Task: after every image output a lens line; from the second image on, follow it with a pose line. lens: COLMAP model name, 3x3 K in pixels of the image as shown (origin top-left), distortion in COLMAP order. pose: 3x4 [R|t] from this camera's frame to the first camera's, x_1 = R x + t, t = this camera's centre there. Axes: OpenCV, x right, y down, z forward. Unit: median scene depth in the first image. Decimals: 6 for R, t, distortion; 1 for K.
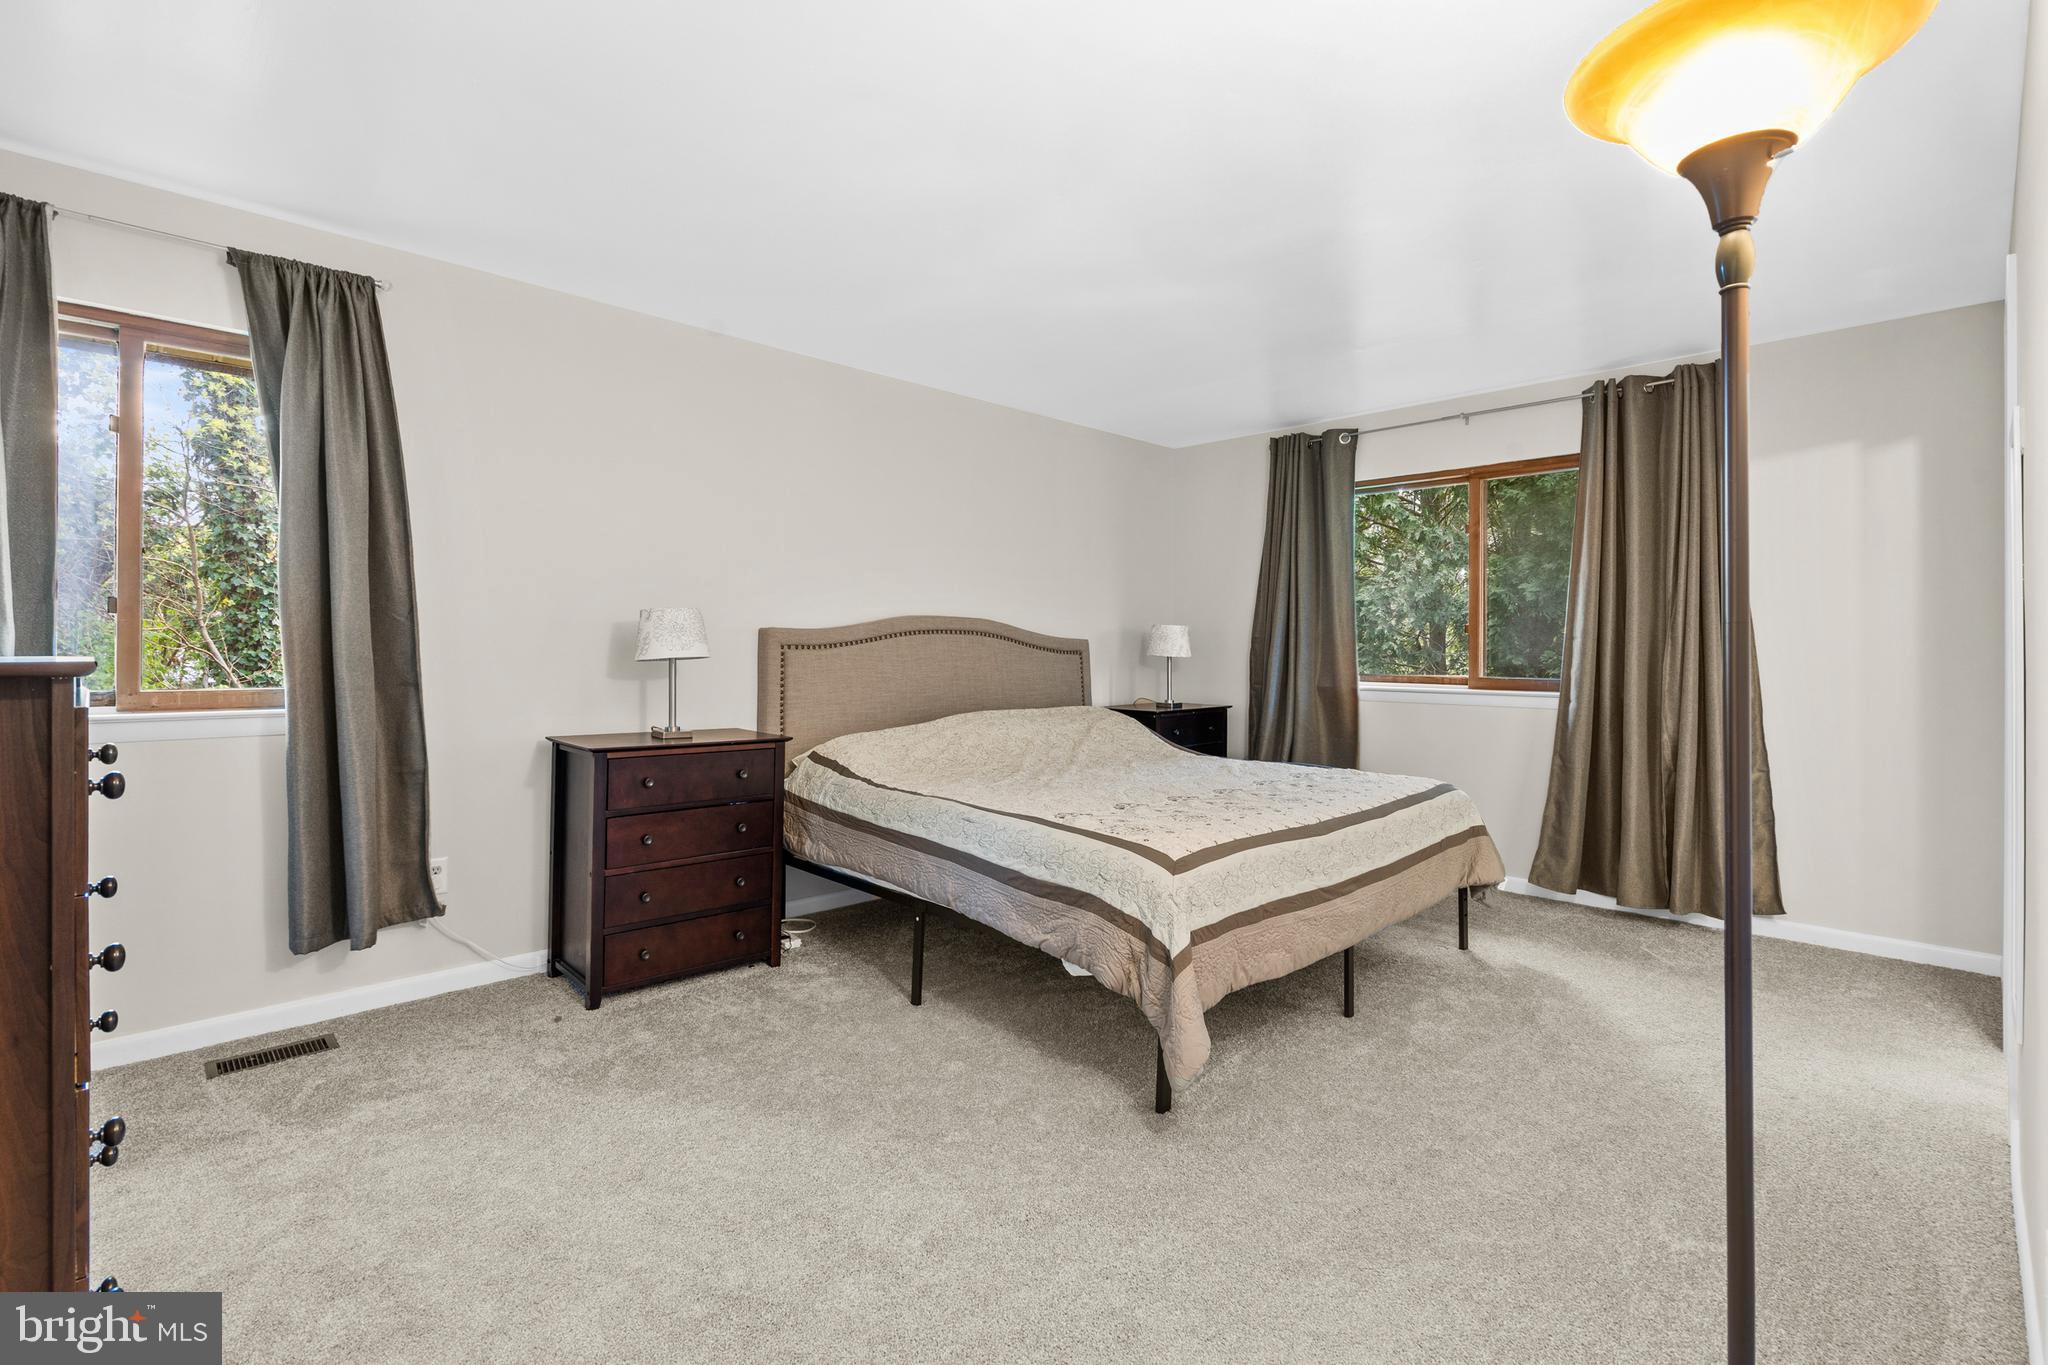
lens RADIAL K [[944.7, 0, 1024.8], [0, 944.7, 670.1], [0, 0, 1]] dist [-0.009768, 0.004680]
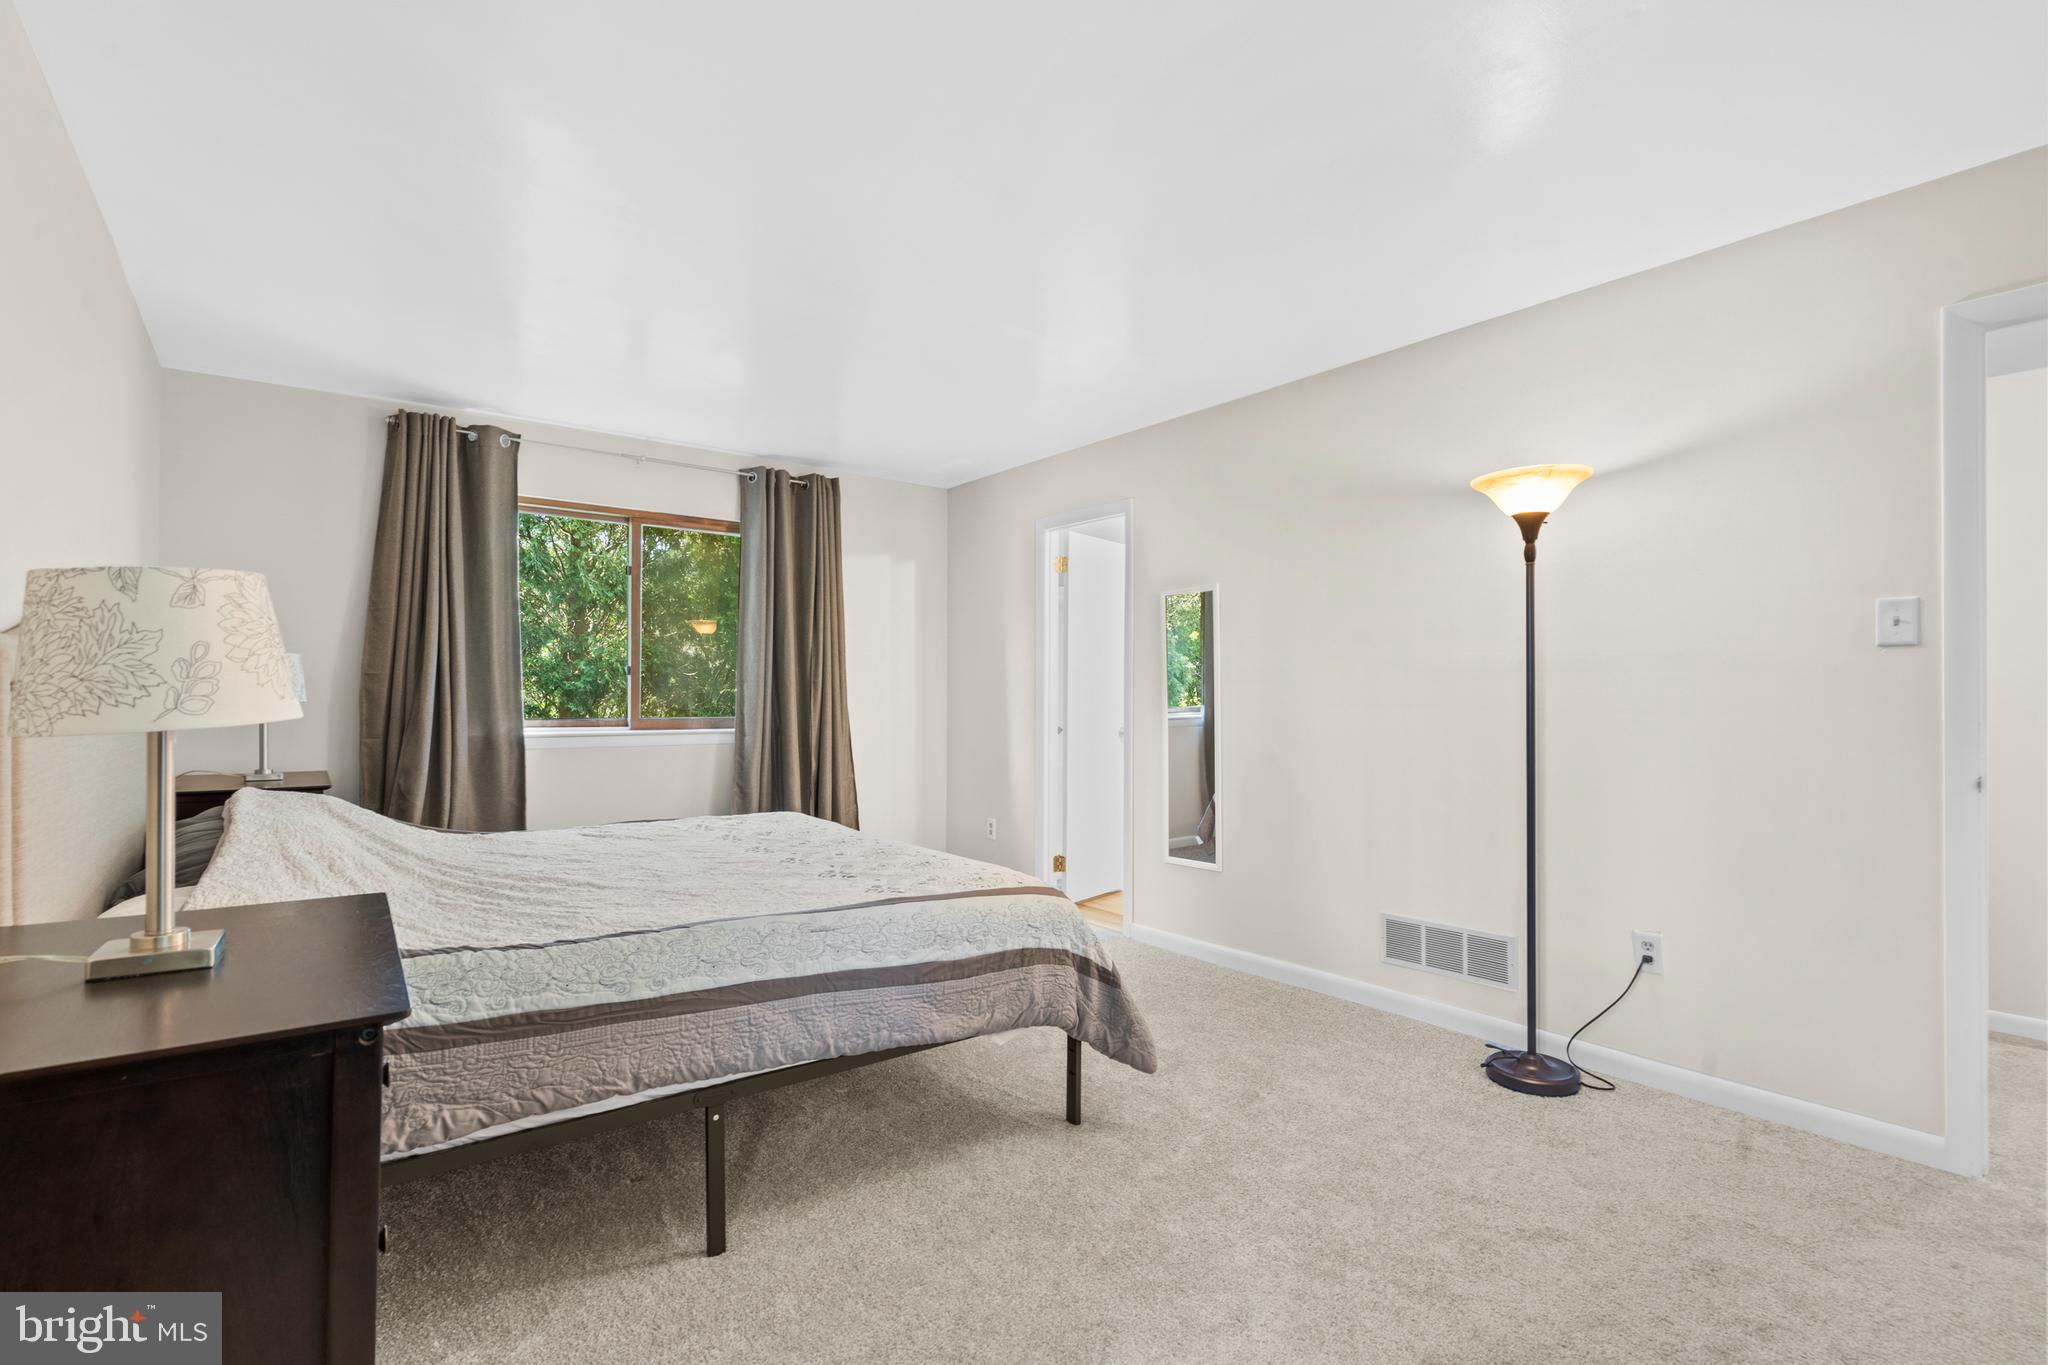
lens RADIAL K [[944.7, 0, 1024.0], [0, 944.7, 686.2], [0, 0, 1]] dist [-0.009768, 0.004680]
pose [[0.124725, 0.003404, 0.992186, -0.522832], [0.018325, 0.999816, -0.005733, -0.014806], [-0.992022, 0.018896, 0.124639, 0.514477]]
